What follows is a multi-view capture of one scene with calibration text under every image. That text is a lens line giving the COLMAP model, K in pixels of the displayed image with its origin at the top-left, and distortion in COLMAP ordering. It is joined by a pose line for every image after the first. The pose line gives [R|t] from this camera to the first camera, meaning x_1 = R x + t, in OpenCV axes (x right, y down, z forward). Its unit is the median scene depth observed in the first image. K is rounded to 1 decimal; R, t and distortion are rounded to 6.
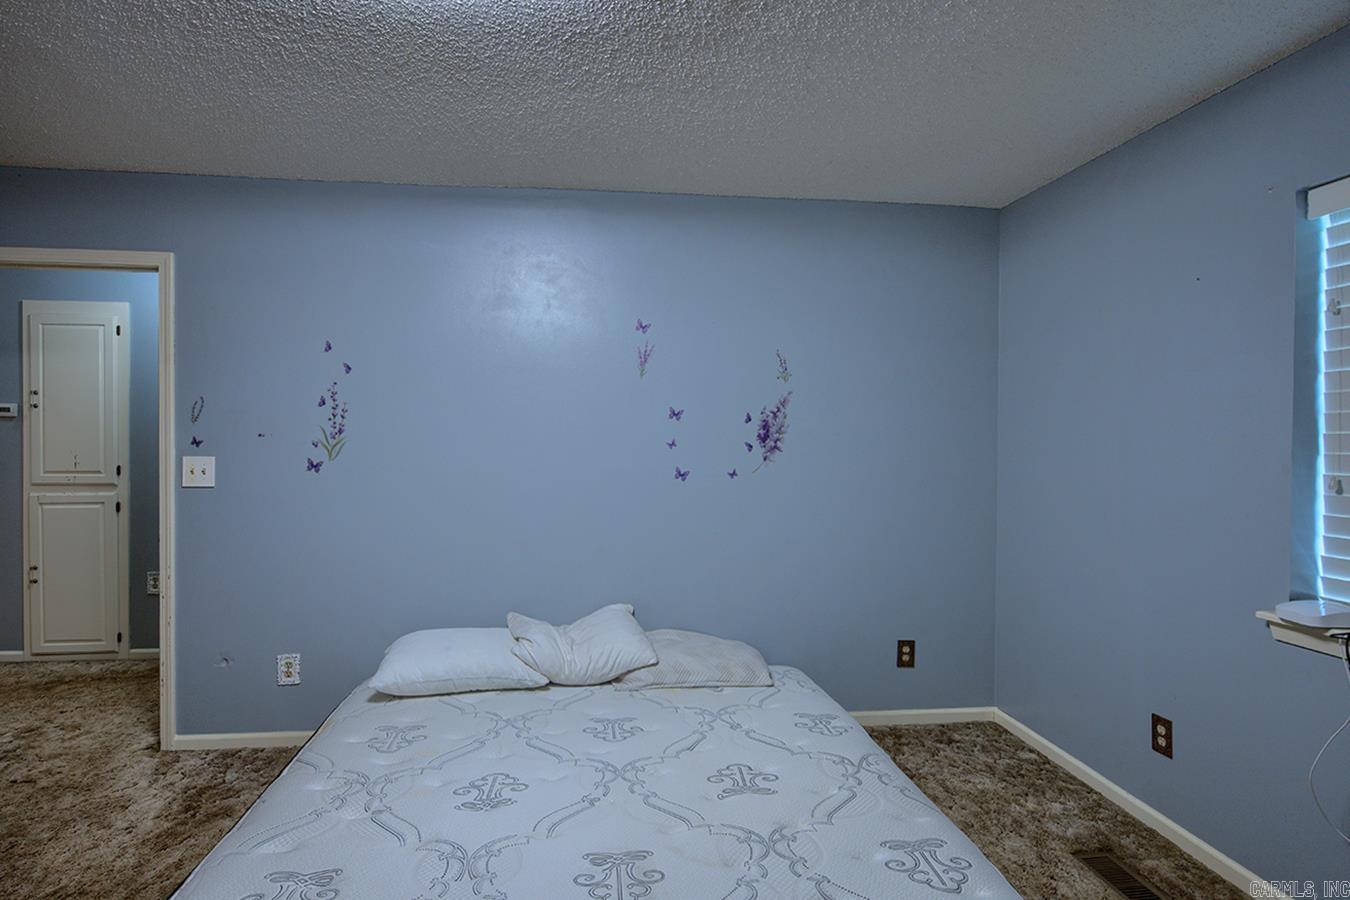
lens RADIAL K [[712.0, 0, 672.4], [0, 712.0, 445.1], [0, 0, 1]] dist [-0.003350, -0.001192]
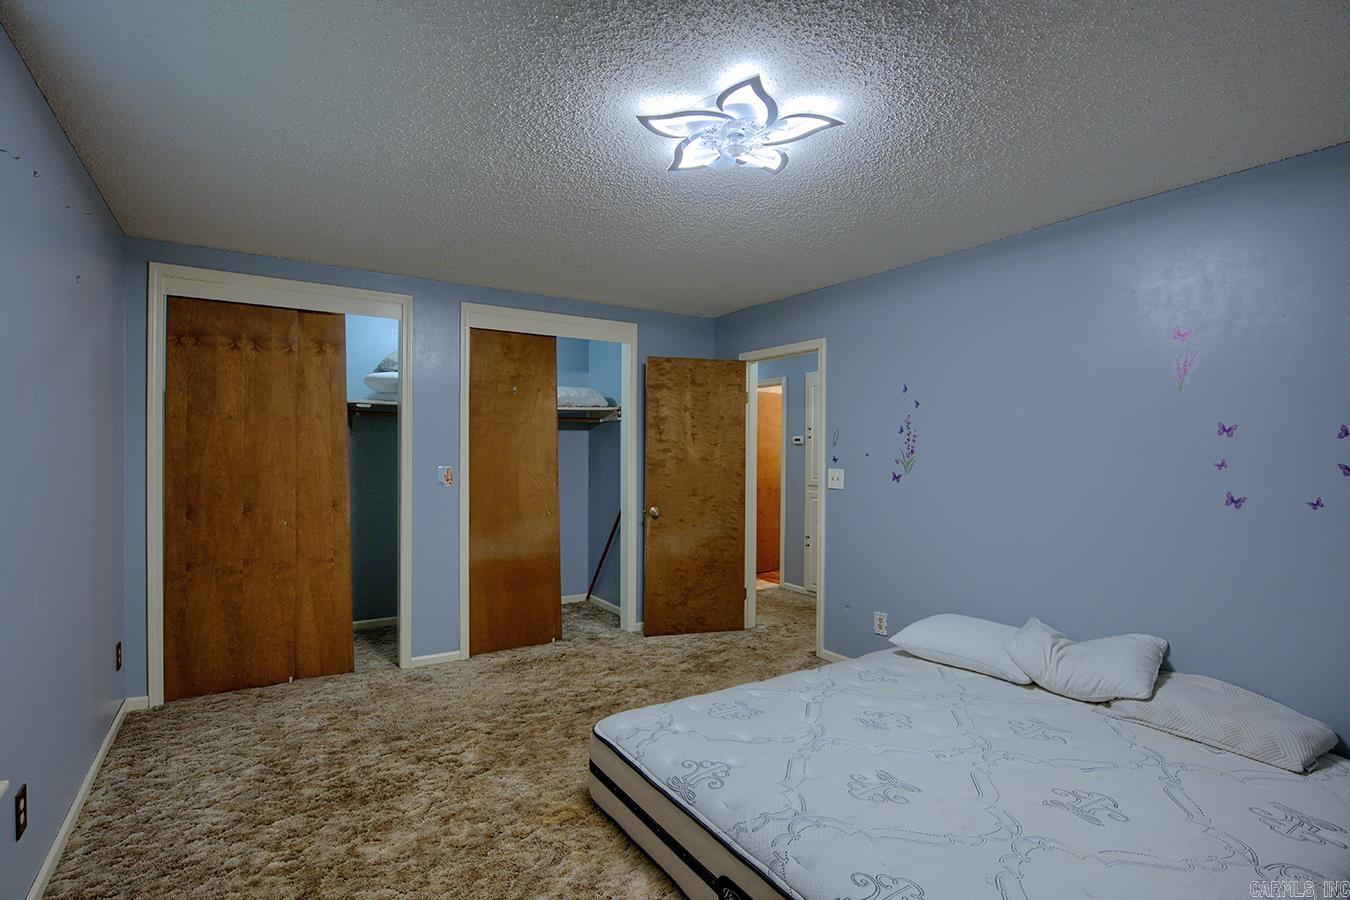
lens RADIAL K [[665.8, 0, 675.0], [0, 665.8, 450.0], [0, 0, 1]] dist [-0.002157, -0.000812]
pose [[0.455560, -0.007223, -0.890176, 0.445820], [-0.013681, 0.999792, -0.015114, 0.002012], [0.890100, 0.019064, 0.455367, 0.045389]]
